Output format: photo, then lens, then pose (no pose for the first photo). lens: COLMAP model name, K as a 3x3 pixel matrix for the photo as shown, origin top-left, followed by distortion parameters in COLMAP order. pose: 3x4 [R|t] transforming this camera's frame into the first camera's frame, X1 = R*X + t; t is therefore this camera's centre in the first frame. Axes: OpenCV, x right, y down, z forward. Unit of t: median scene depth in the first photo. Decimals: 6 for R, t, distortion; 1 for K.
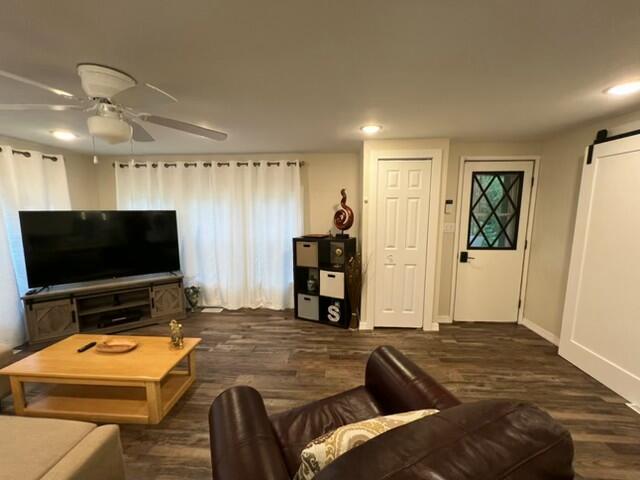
lens RADIAL K [[255.7, 0, 320.3], [0, 255.7, 241.0], [0, 0, 1]] dist [-0.000321, 0.000169]
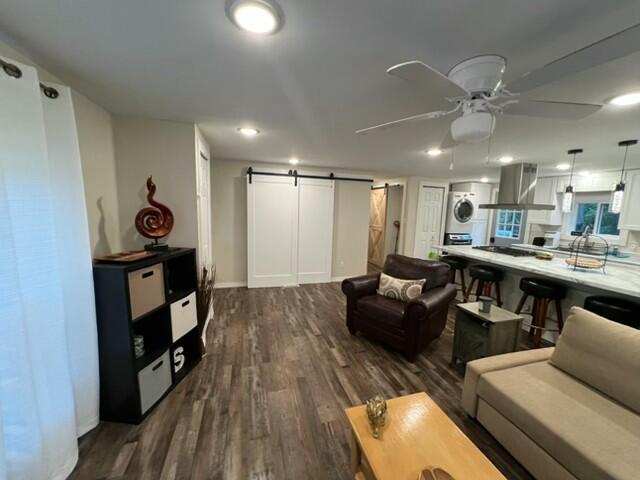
lens RADIAL K [[255.7, 0, 320.3], [0, 255.7, 241.0], [0, 0, 1]] dist [-0.000321, 0.000169]
pose [[-0.334789, -0.130604, 0.933198, -0.733174], [0.094784, 0.980658, 0.171250, -0.118772], [-0.937514, 0.145785, -0.315935, 0.882468]]
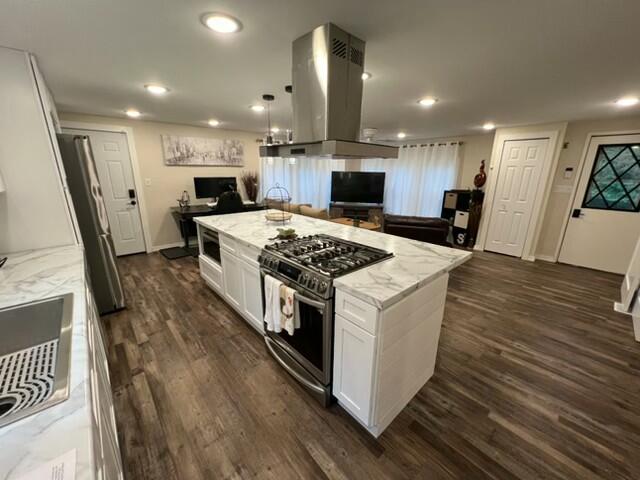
lens RADIAL K [[255.7, 0, 320.3], [0, 255.7, 241.0], [0, 0, 1]] dist [-0.000321, 0.000169]
pose [[0.712583, 0.199535, -0.672616, 0.560756], [-0.108408, 0.978505, 0.175429, 0.118684], [0.693162, -0.052091, 0.718897, -0.874117]]
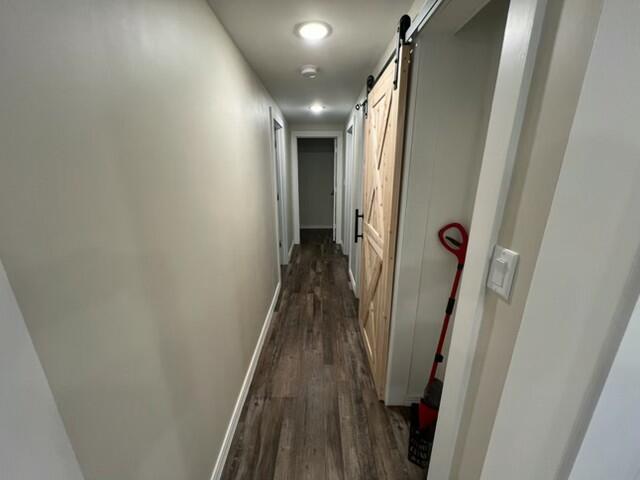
lens RADIAL K [[255.7, 0, 320.3], [0, 255.7, 241.0], [0, 0, 1]] dist [-0.000321, 0.000169]
pose [[-0.064563, -0.278181, 0.958356, 0.648312], [0.133435, 0.949329, 0.284550, 0.015994], [-0.988952, 0.146250, -0.024172, -0.168454]]
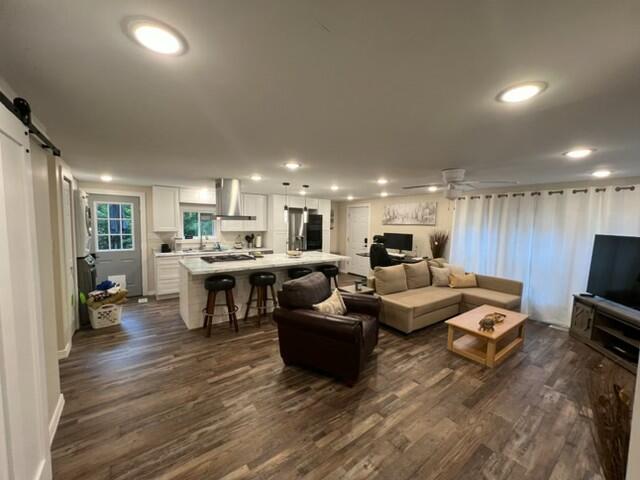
lens RADIAL K [[255.7, 0, 320.3], [0, 255.7, 241.0], [0, 0, 1]] dist [-0.000321, 0.000169]
pose [[-0.761003, 0.035749, -0.647763, 0.688882], [-0.102684, 0.979257, 0.174678, -0.147363], [0.640571, 0.199445, -0.741546, 0.936838]]
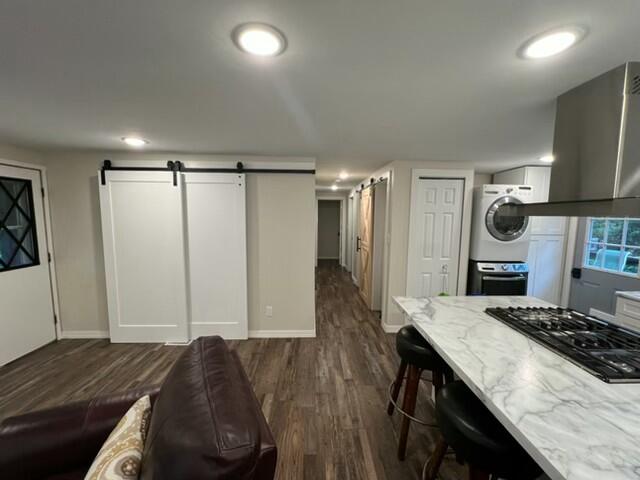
lens RADIAL K [[255.7, 0, 320.3], [0, 255.7, 241.0], [0, 0, 1]] dist [-0.000321, 0.000169]
pose [[-0.086814, -0.098766, 0.991317, -0.235431], [0.122846, 0.986418, 0.109036, -0.026898], [-0.988621, 0.131246, -0.073502, 0.057547]]
